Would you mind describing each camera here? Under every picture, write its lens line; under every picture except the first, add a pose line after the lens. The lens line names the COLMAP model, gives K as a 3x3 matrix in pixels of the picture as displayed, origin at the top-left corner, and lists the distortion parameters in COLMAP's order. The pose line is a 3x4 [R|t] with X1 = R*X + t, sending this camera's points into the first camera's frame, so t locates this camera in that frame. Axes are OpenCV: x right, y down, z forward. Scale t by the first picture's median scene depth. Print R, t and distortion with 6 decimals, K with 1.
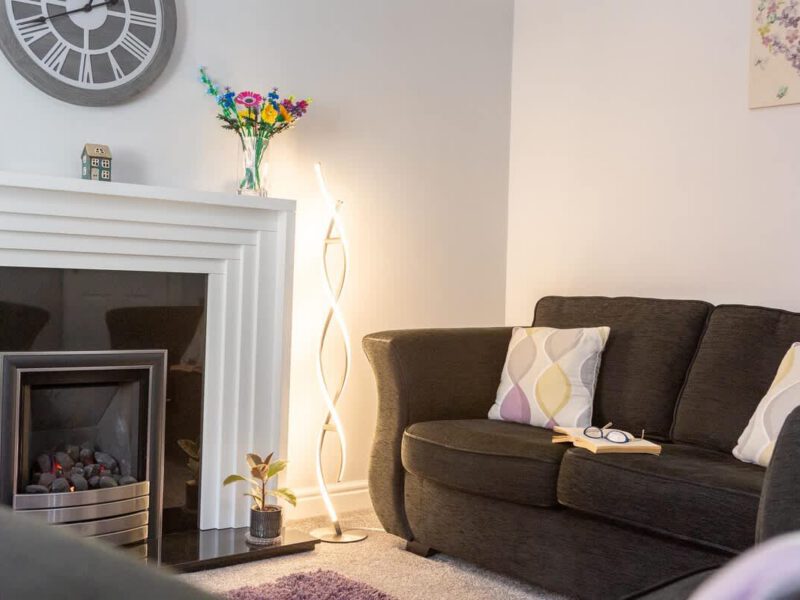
lens RADIAL K [[954.3, 0, 400.0], [0, 954.3, 300.0], [0, 0, 1]] dist [-0.027027, 0.006105]
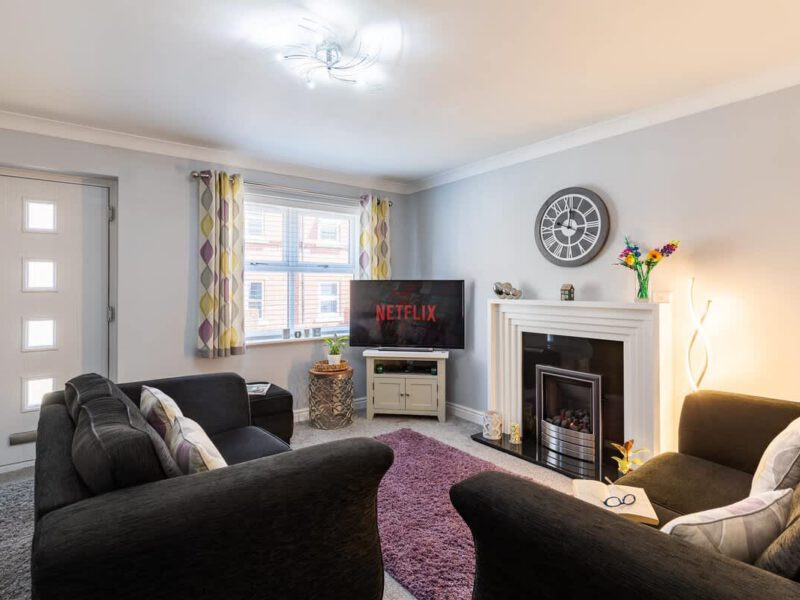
lens RADIAL K [[429.8, 0, 397.0], [0, 429.8, 286.1], [0, 0, 1]] dist [0.000396, 0.000009]
pose [[-0.063732, -0.036316, -0.997306, 0.738356], [-0.015382, 0.999255, -0.035404, -0.105693], [0.997849, 0.013084, -0.064243, 0.595862]]
